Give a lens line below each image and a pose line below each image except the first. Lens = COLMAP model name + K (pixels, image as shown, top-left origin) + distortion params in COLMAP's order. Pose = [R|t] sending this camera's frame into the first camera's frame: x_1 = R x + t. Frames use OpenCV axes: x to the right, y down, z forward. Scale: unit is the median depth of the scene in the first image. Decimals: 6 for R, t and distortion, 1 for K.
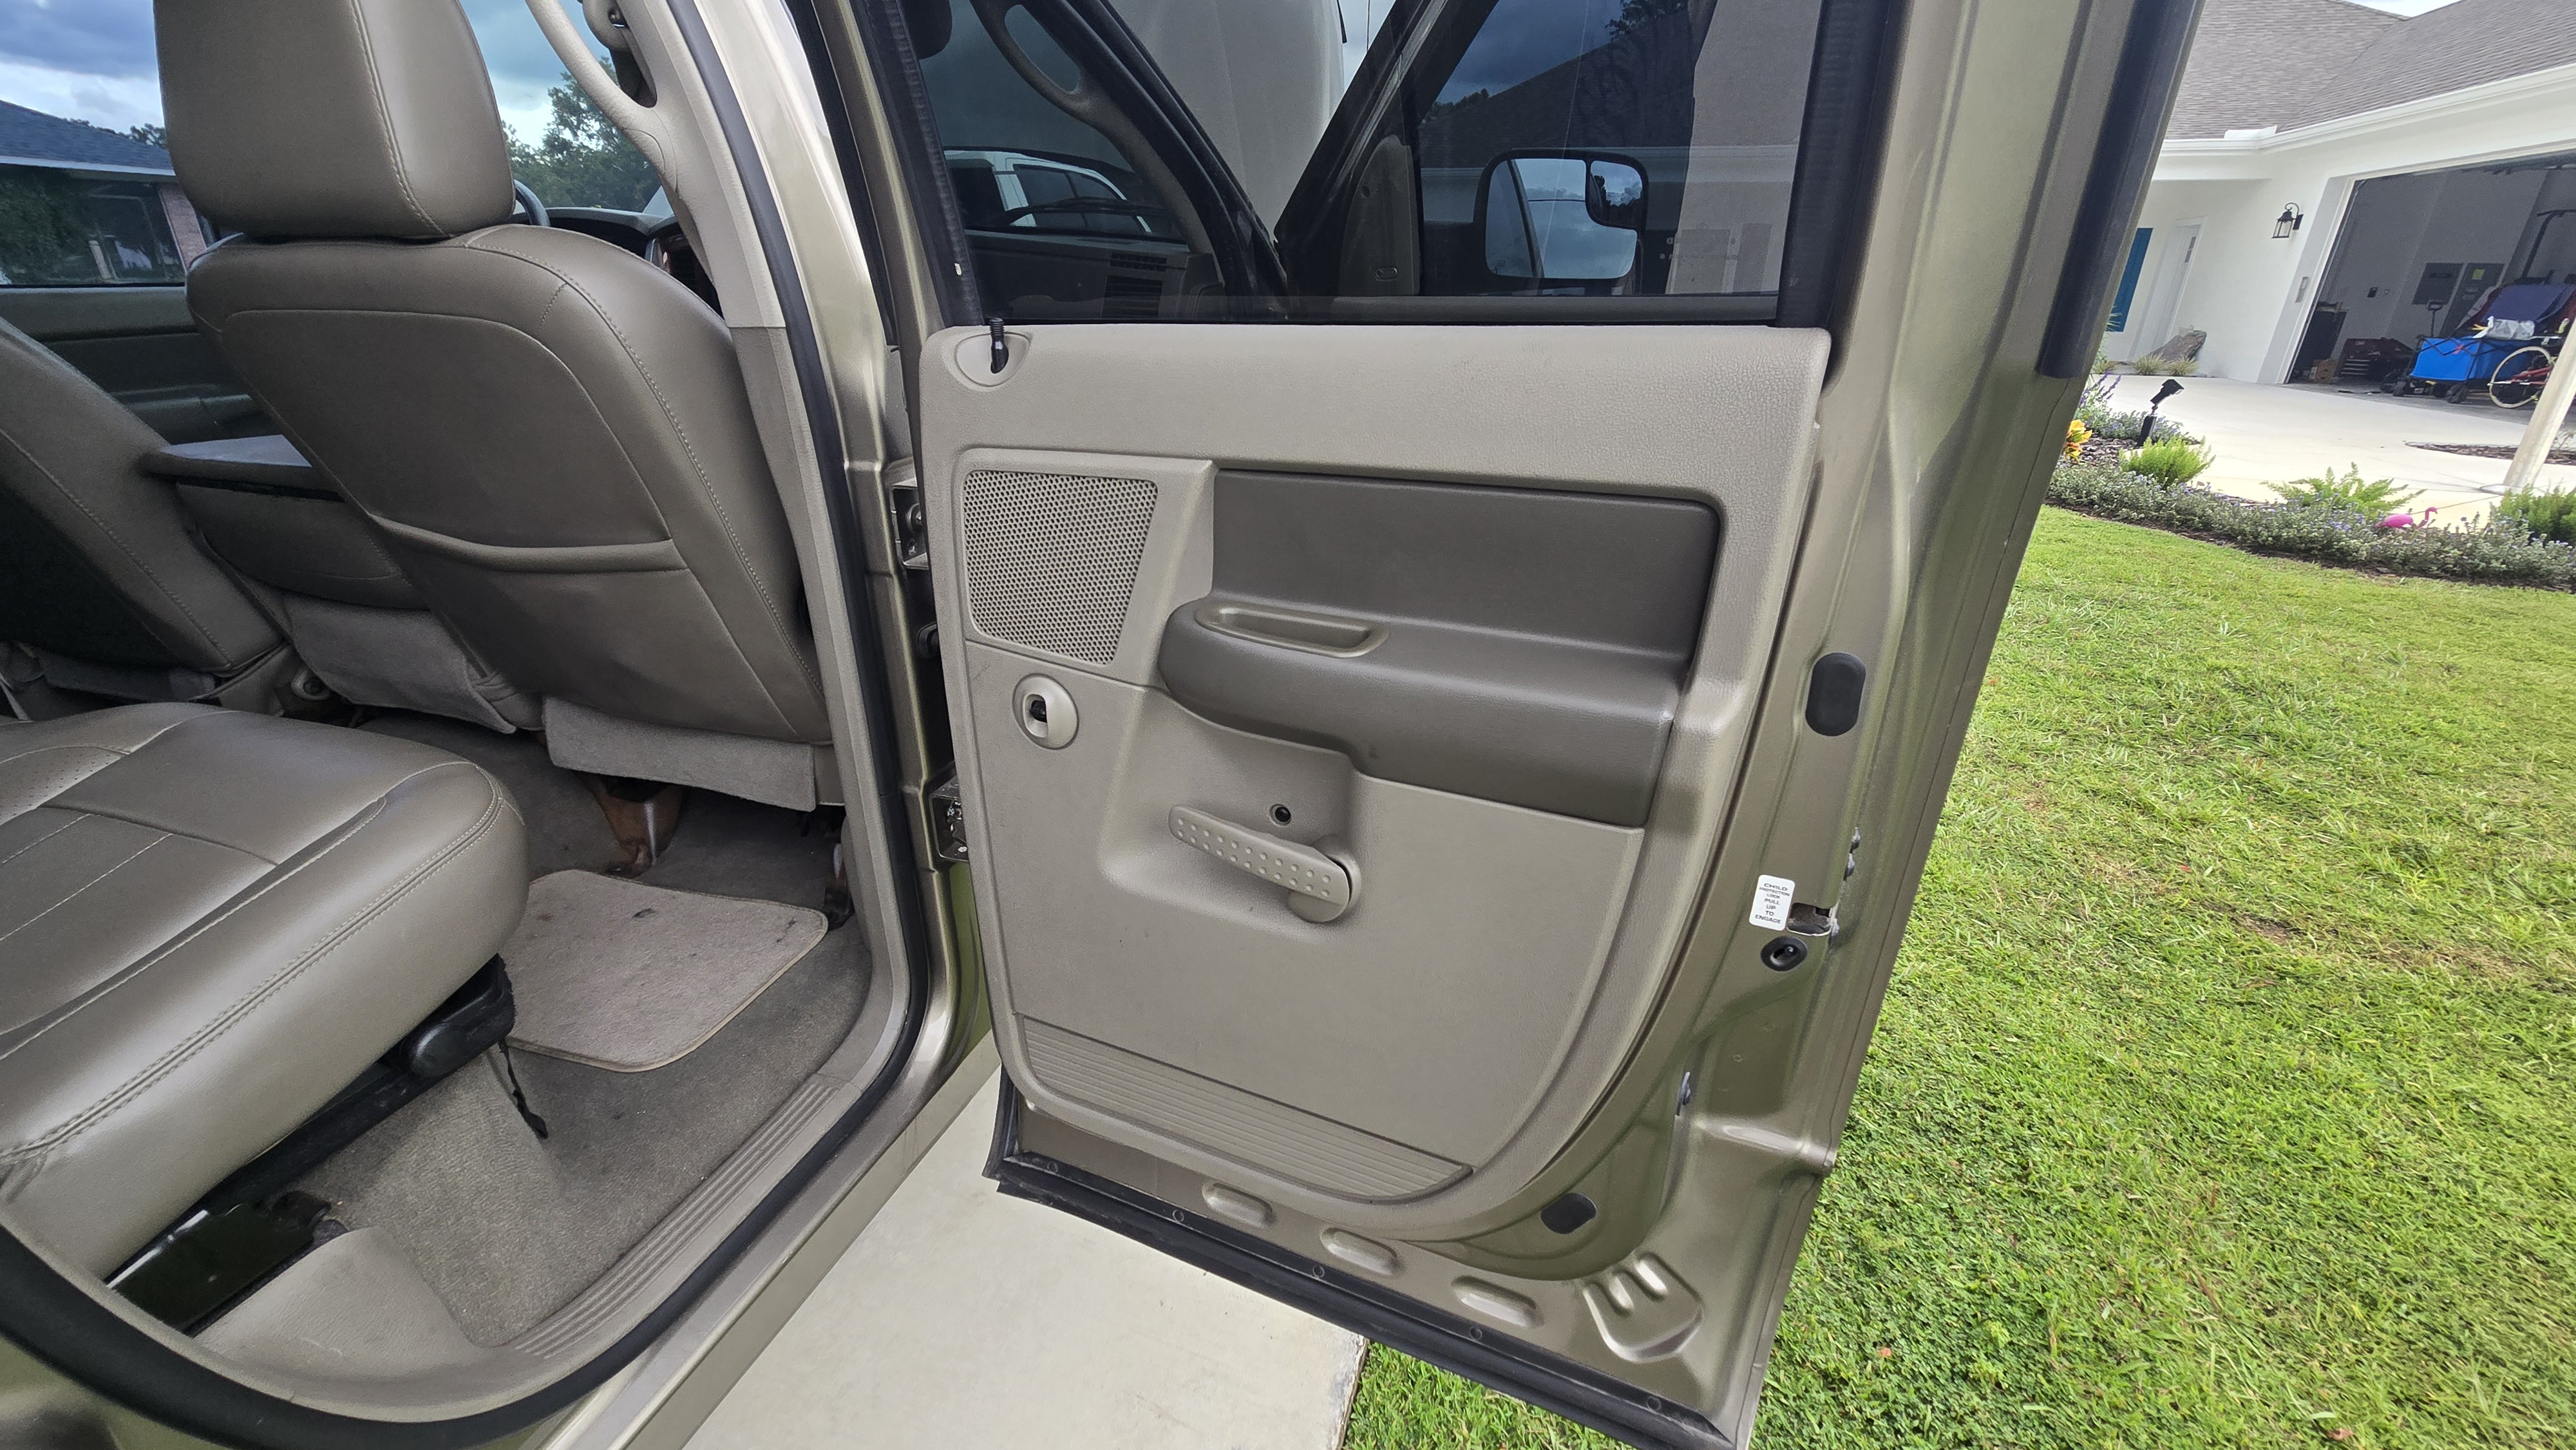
lens RADIAL K [[1066.6, 0, 1275.5], [0, 1066.6, 731.4], [0, 0, 1]] dist [-0.001203, 0.000218]
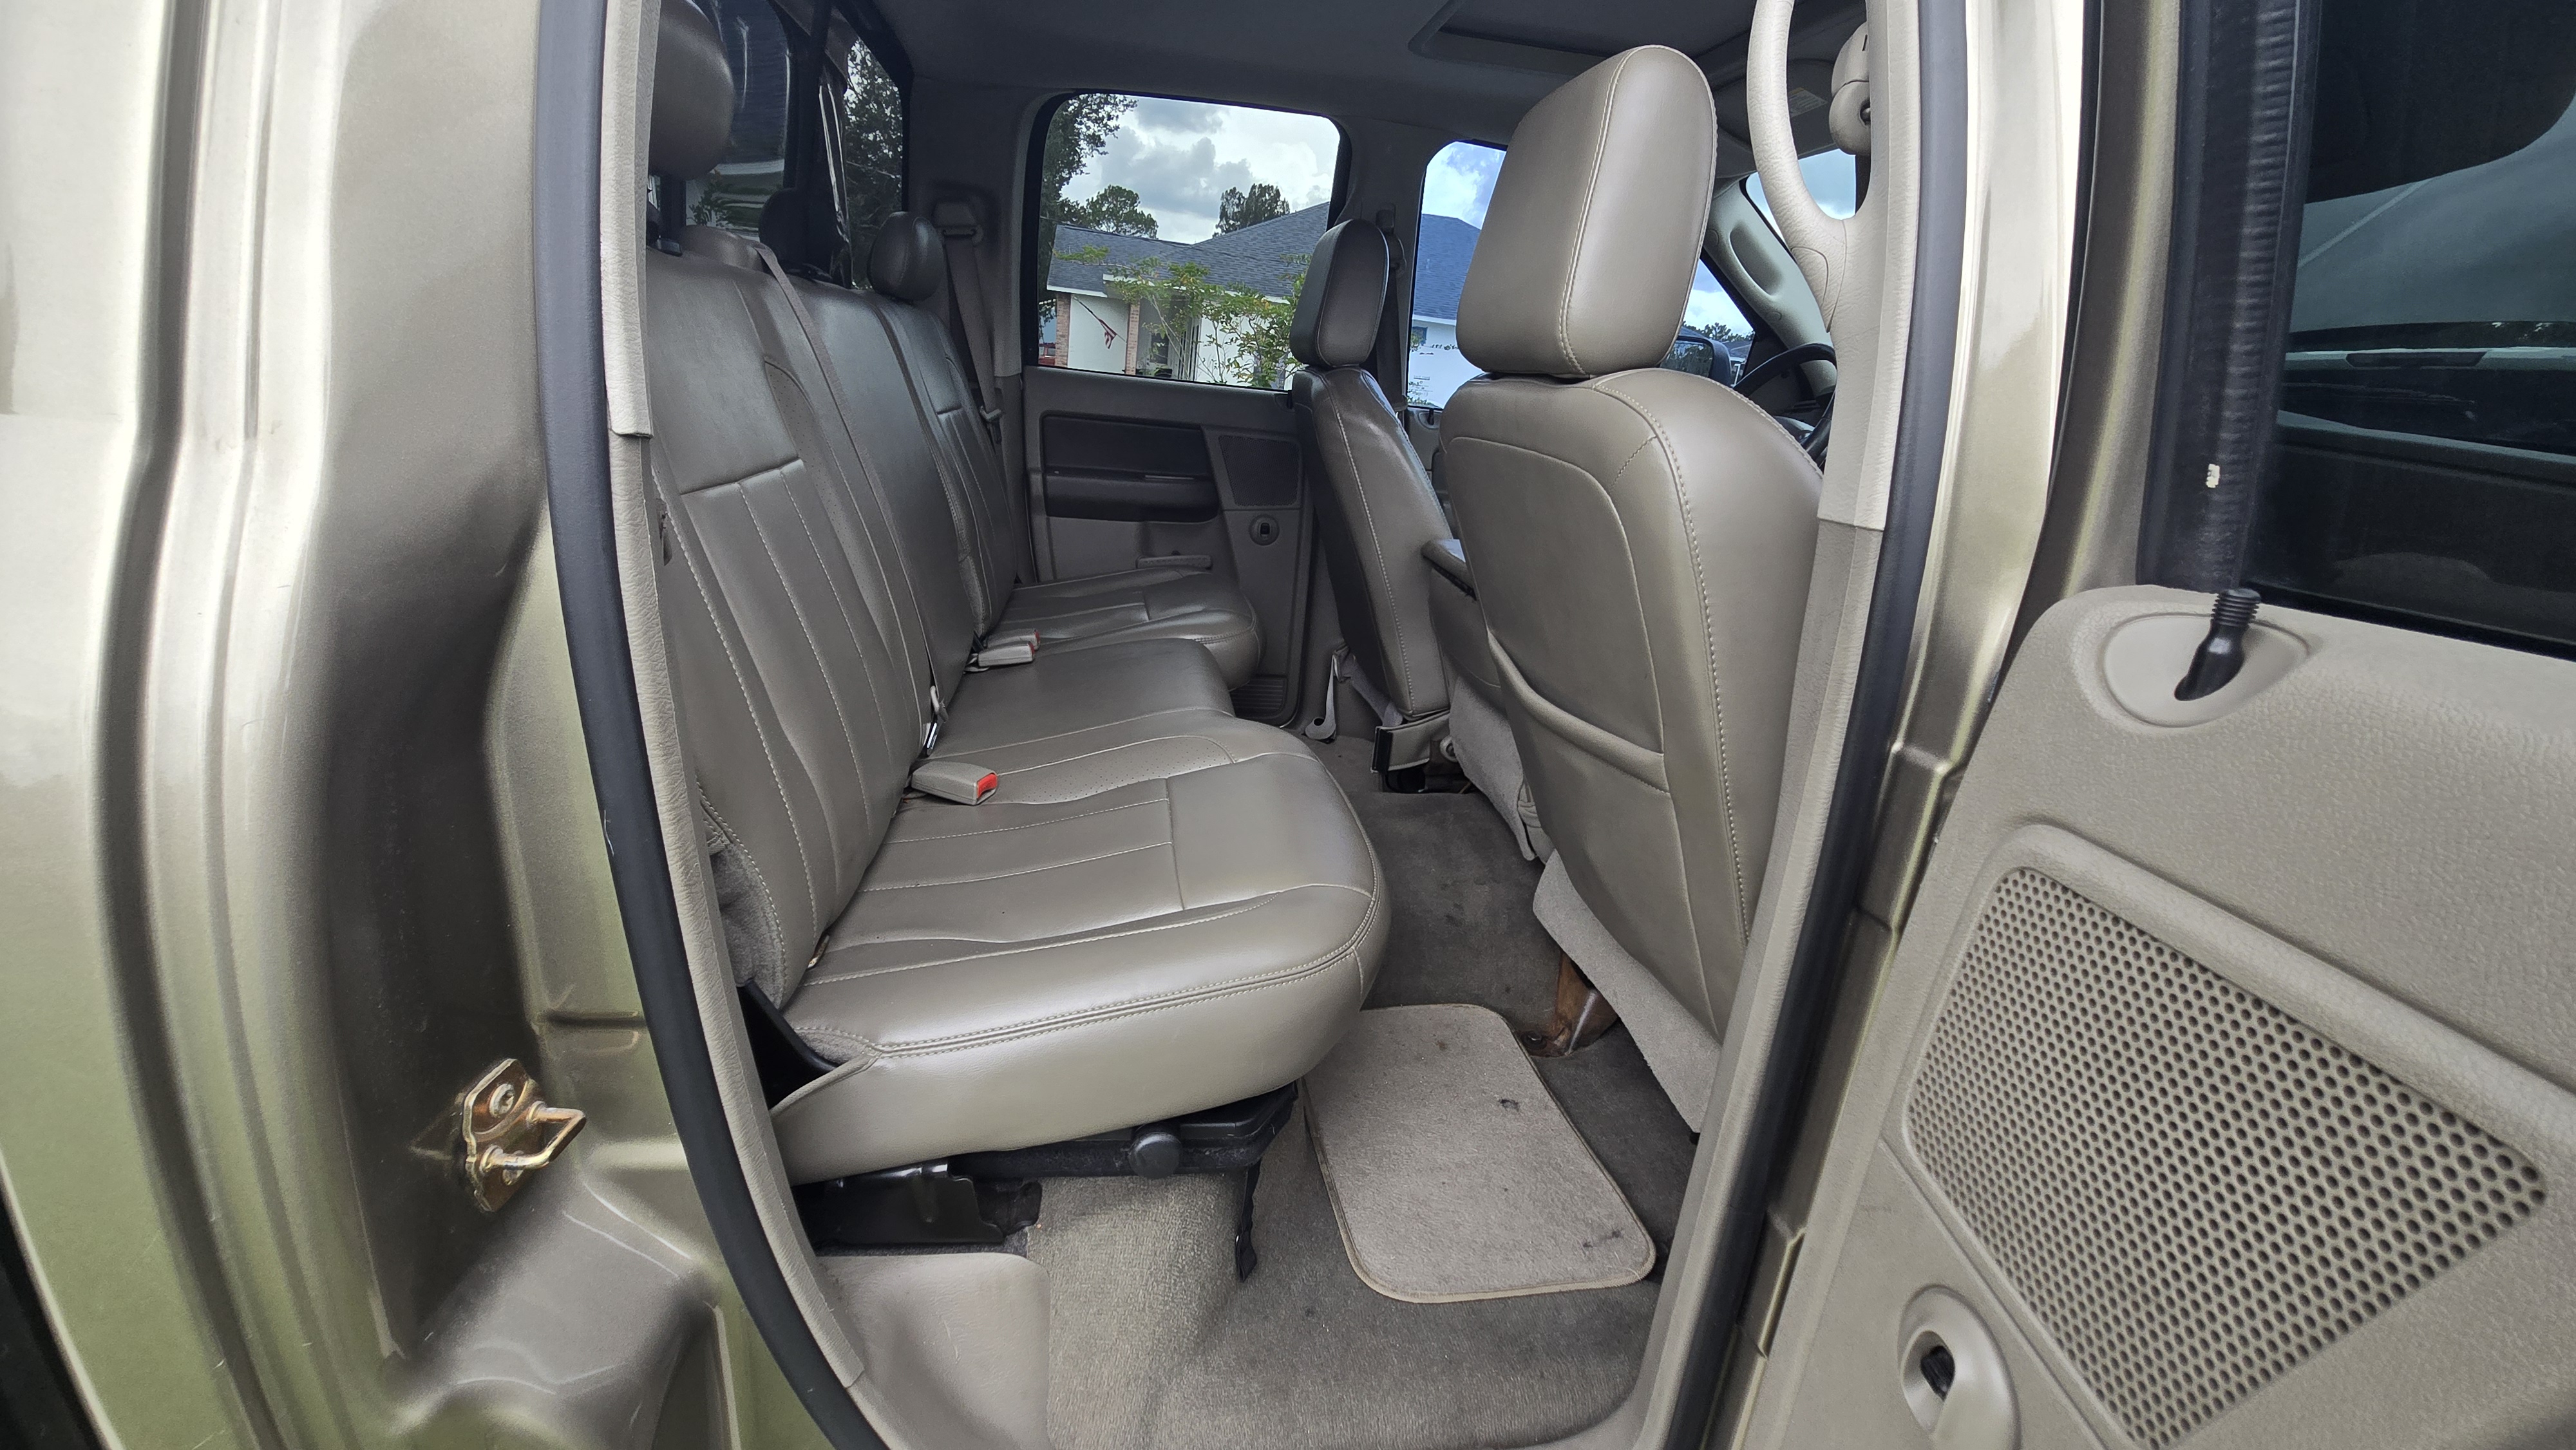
lens RADIAL K [[1066.6, 0, 1275.5], [0, 1066.6, 731.4], [0, 0, 1]] dist [-0.001203, 0.000218]
pose [[0.445113, 0.318514, -0.836913, -0.044285], [-0.439905, 0.891832, 0.105451, -0.165794], [0.779973, 0.321224, 0.537082, 0.381302]]
